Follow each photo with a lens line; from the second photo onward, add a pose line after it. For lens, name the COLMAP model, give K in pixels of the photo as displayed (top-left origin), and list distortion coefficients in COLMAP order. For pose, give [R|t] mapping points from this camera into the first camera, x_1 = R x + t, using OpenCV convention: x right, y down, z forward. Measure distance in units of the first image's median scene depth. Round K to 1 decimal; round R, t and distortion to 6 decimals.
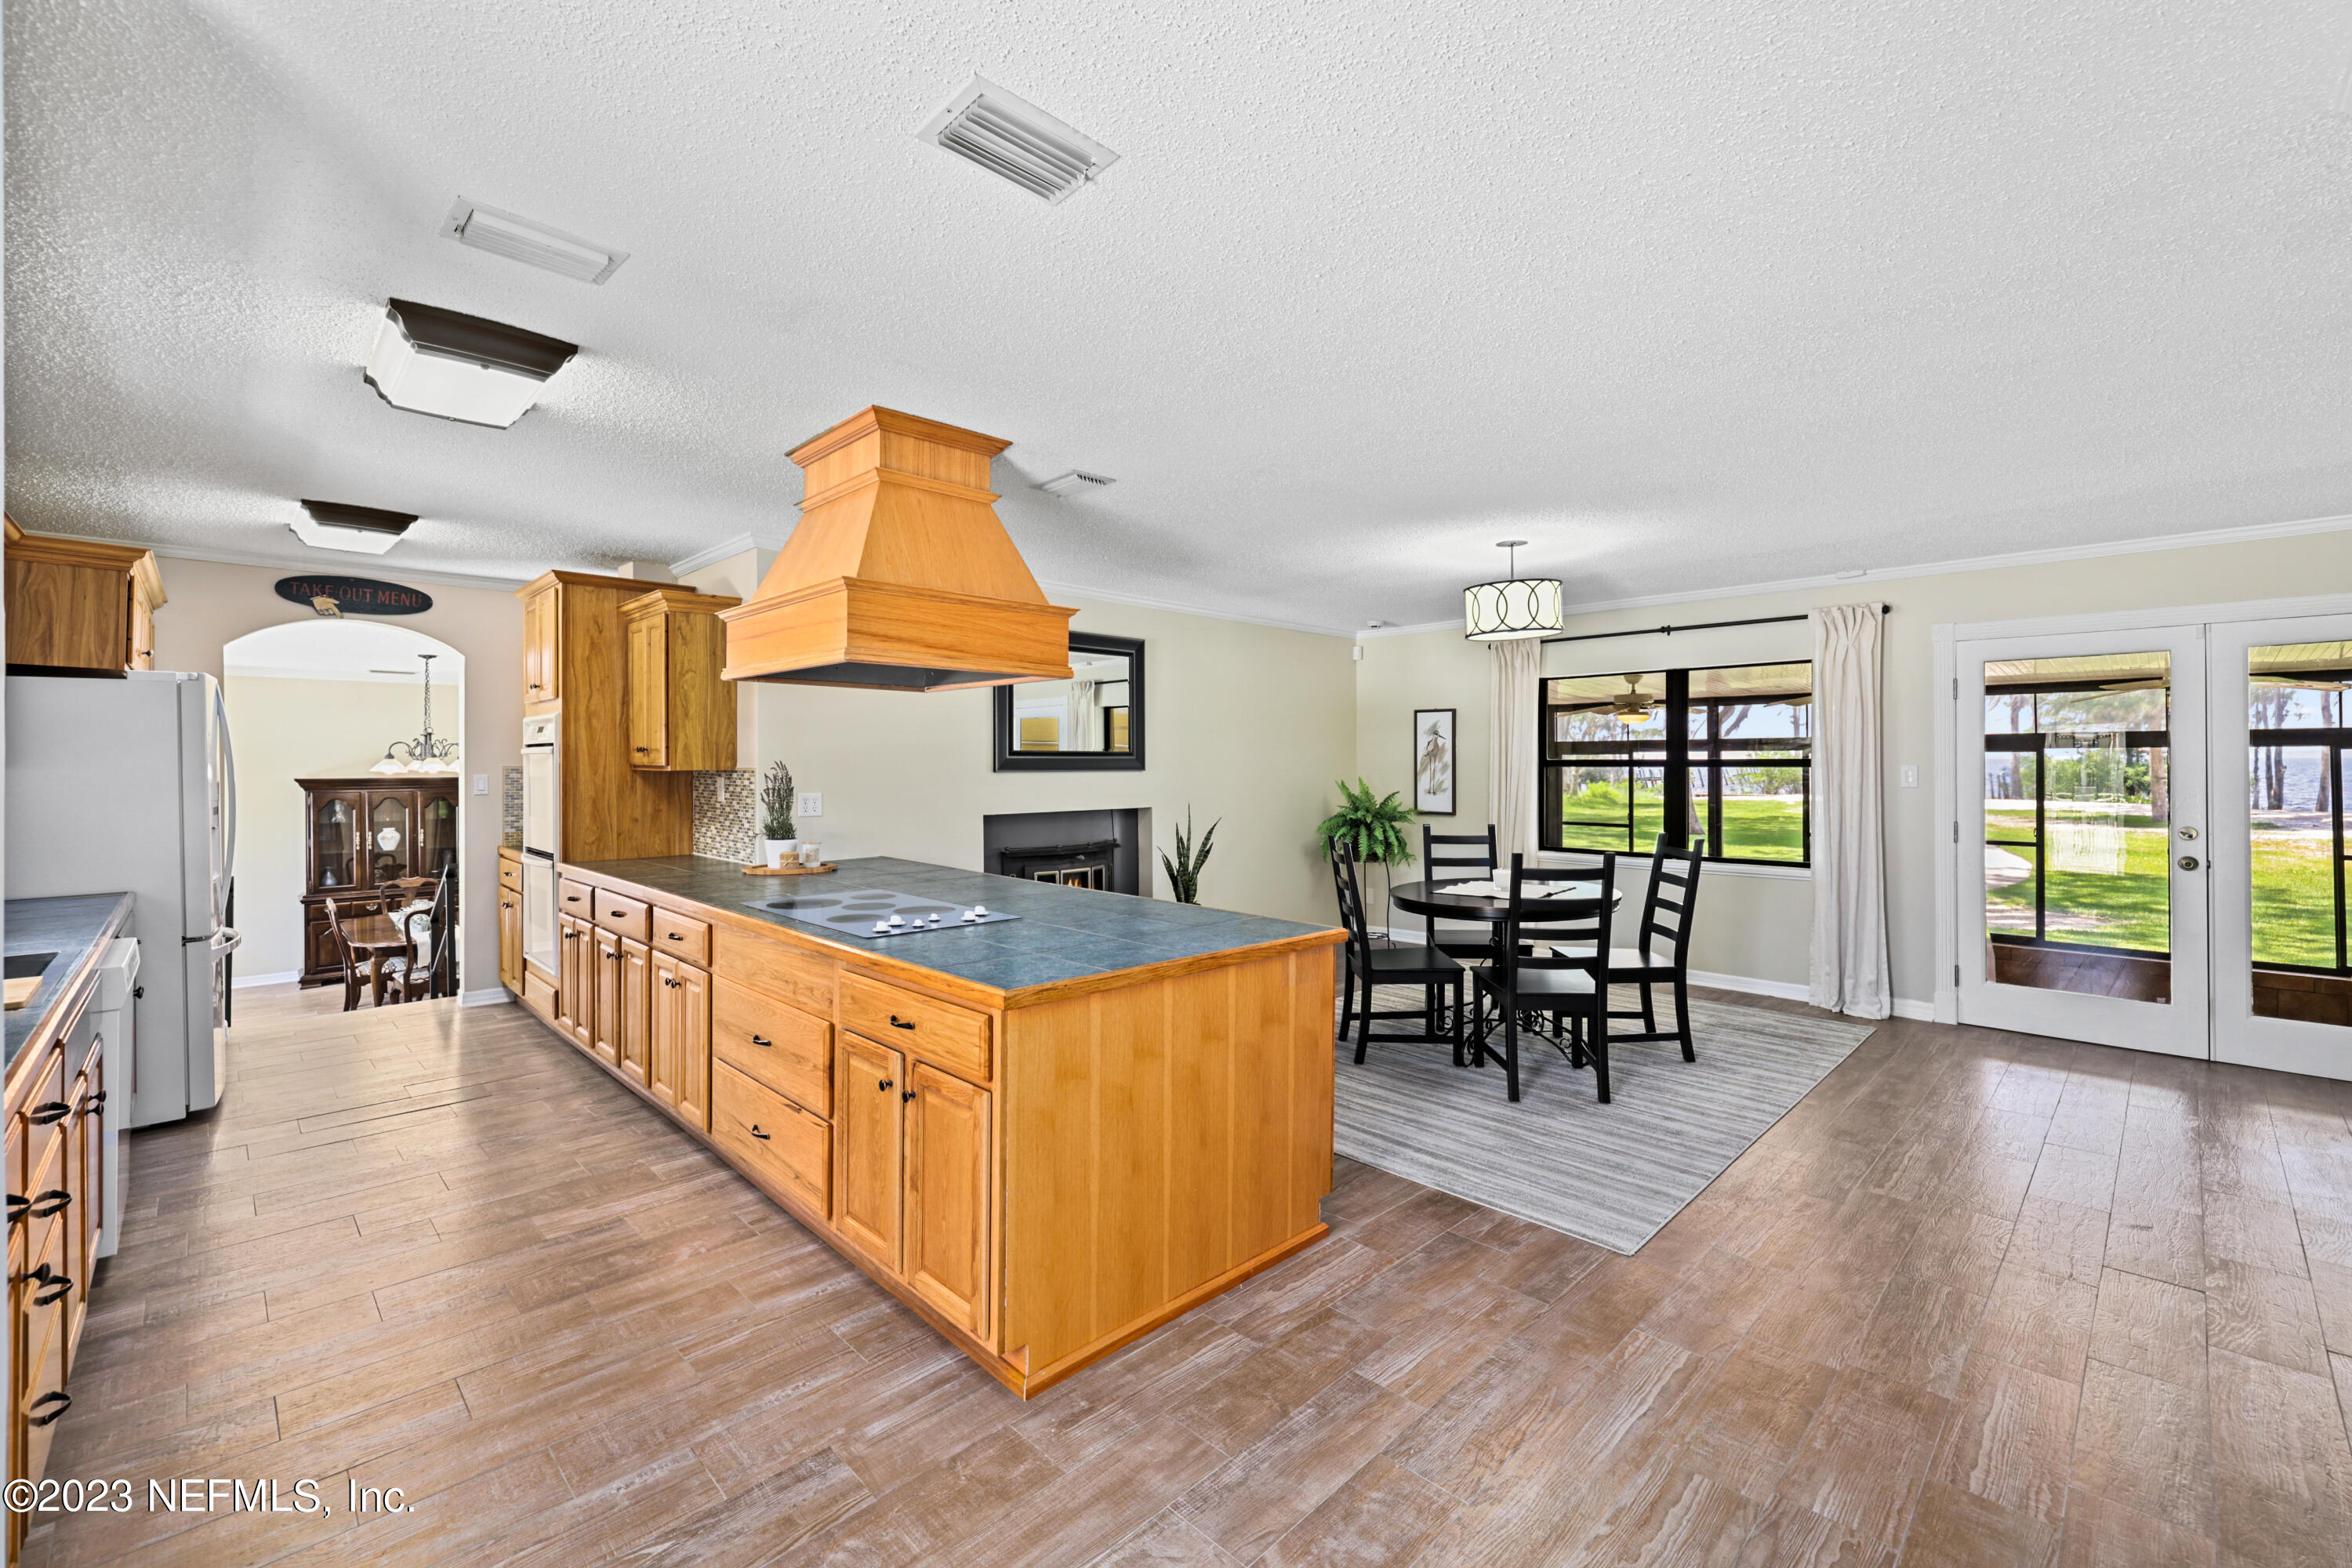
lens RADIAL K [[984.4, 0, 1169.0], [0, 984.4, 760.8], [0, 0, 1]] dist [0.000587, -0.000633]
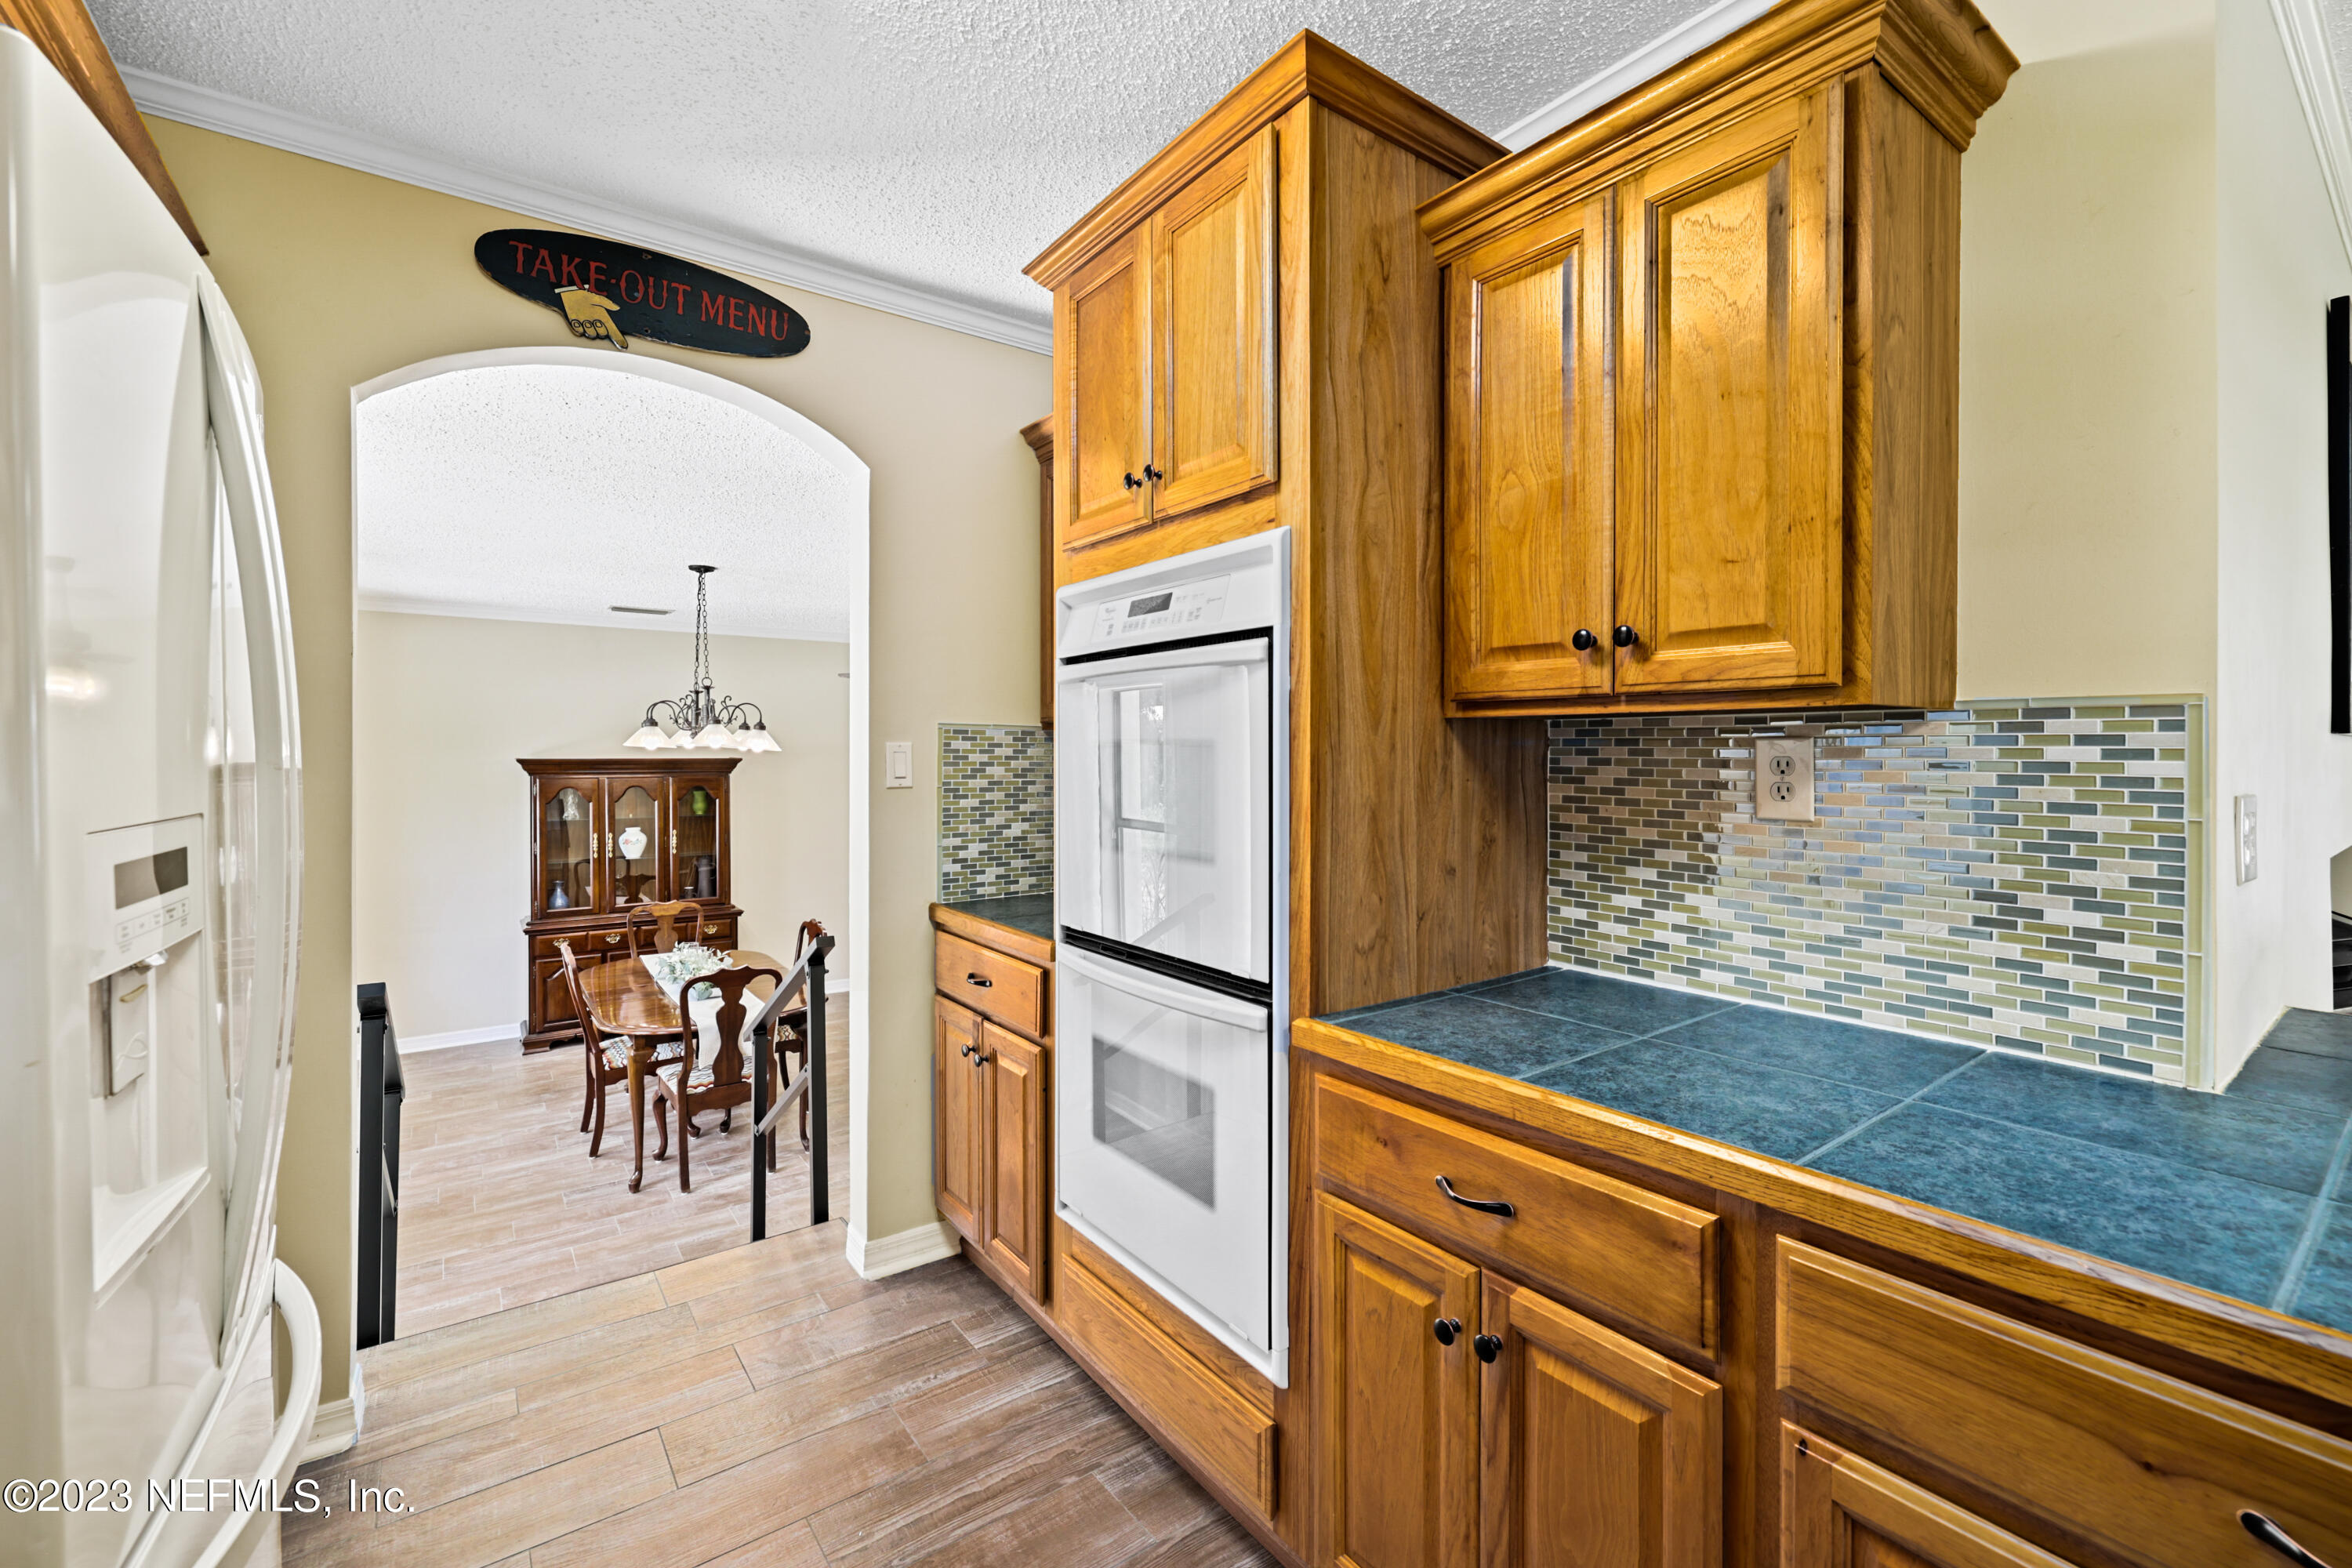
lens RADIAL K [[984.4, 0, 1157.1], [0, 984.4, 757.8], [0, 0, 1]] dist [0.000587, -0.000633]
pose [[0.989239, 0.003349, -0.146272, -0.584931], [-0.002253, 0.999968, 0.007656, 0.019840], [0.146293, -0.007244, 0.989215, 0.654232]]
